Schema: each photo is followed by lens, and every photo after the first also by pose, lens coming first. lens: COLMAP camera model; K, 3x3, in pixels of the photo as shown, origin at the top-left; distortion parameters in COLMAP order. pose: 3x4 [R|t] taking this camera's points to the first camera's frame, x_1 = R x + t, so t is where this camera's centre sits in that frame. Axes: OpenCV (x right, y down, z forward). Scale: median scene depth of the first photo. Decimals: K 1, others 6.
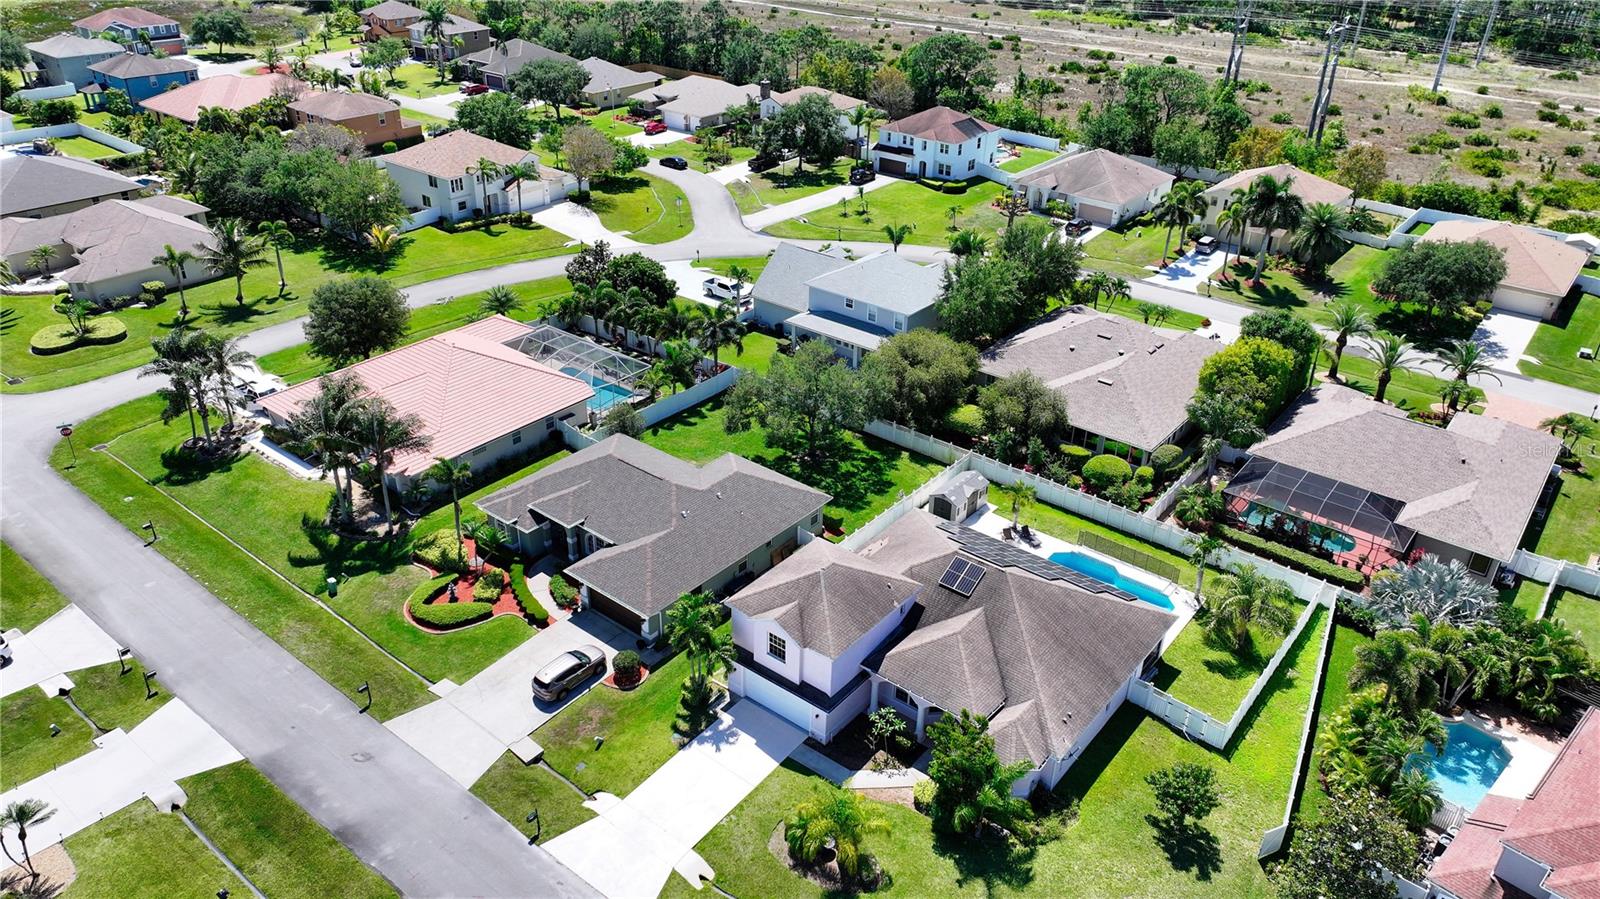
lens RADIAL K [[1123.8, 0, 800.0], [0, 1123.8, 449.5], [0, 0, 1]] dist [0.004718, 0.010568]
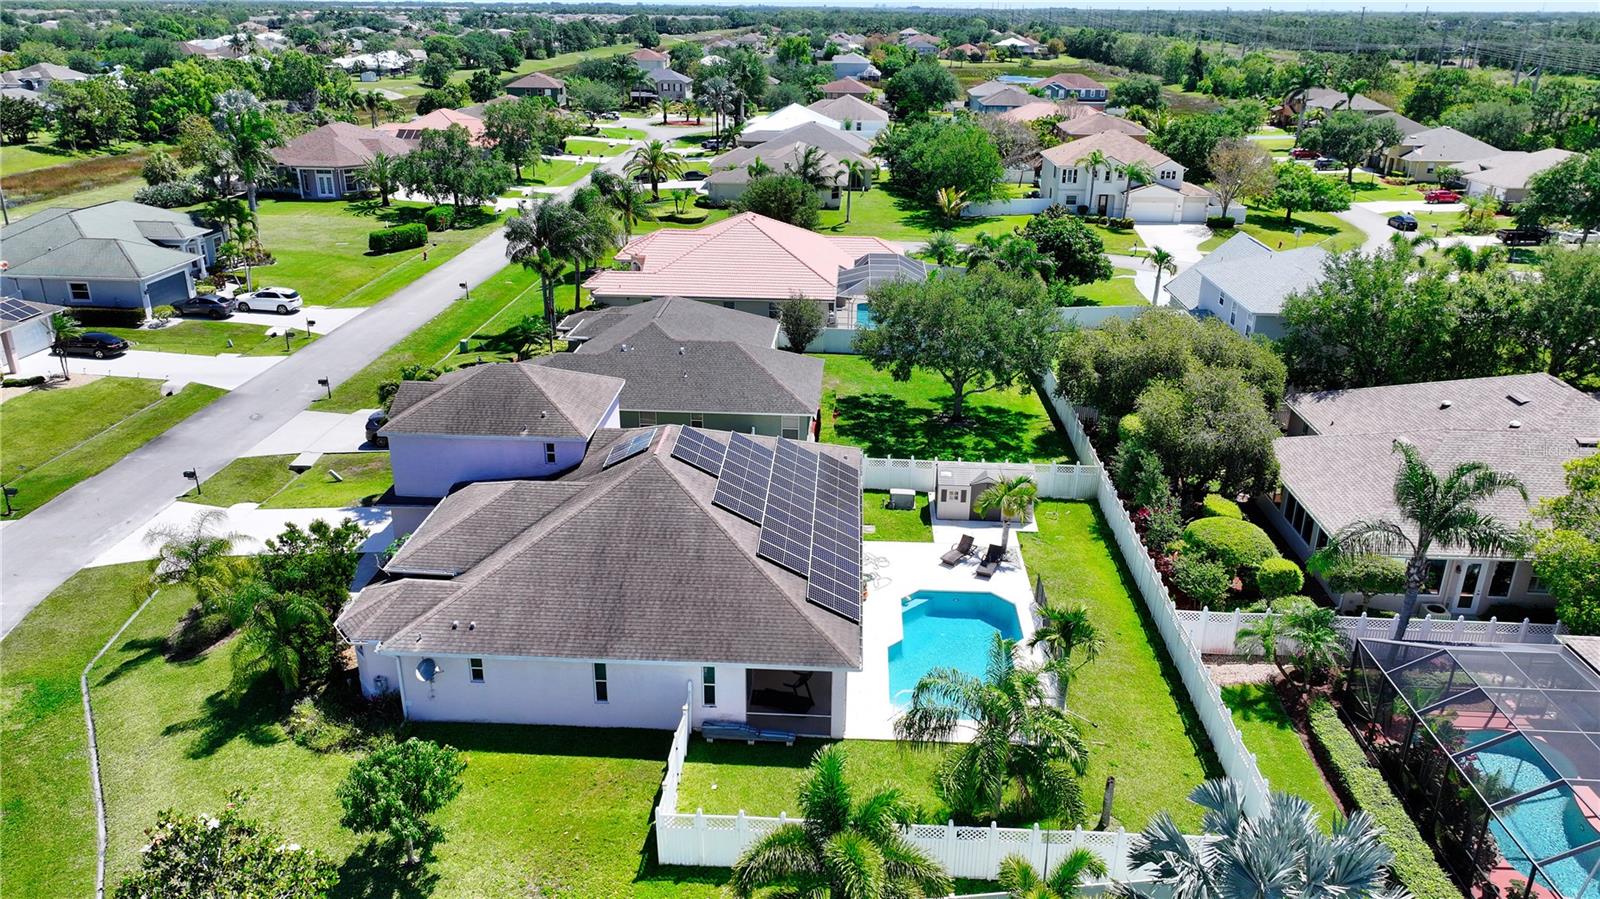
lens RADIAL K [[1123.8, 0, 800.0], [0, 1123.8, 449.5], [0, 0, 1]] dist [0.004718, 0.010568]
pose [[0.583248, 0.284366, -0.760893, 0.486697], [-0.391934, 0.918987, 0.043020, 0.029741], [0.711484, 0.273128, 0.647450, 0.429591]]
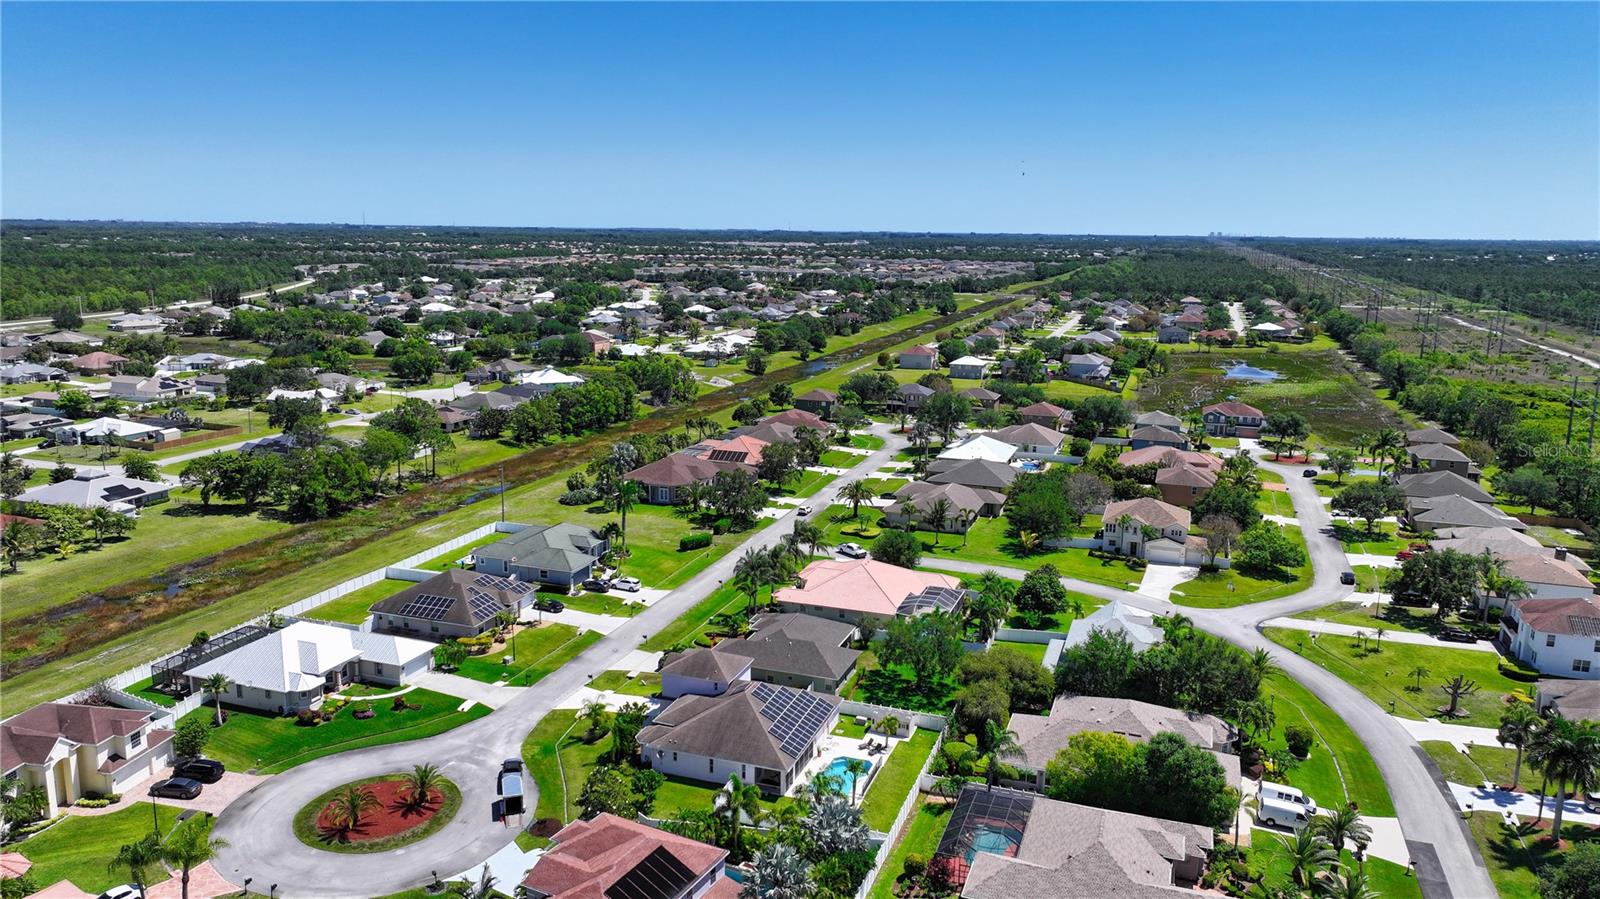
lens RADIAL K [[1123.8, 0, 800.0], [0, 1123.8, 449.5], [0, 0, 1]] dist [0.004718, 0.010568]
pose [[0.332294, 0.167713, -0.928145, 1.264024], [-0.463187, 0.886242, -0.005688, -0.189762], [0.821607, 0.431795, 0.372175, 0.137472]]
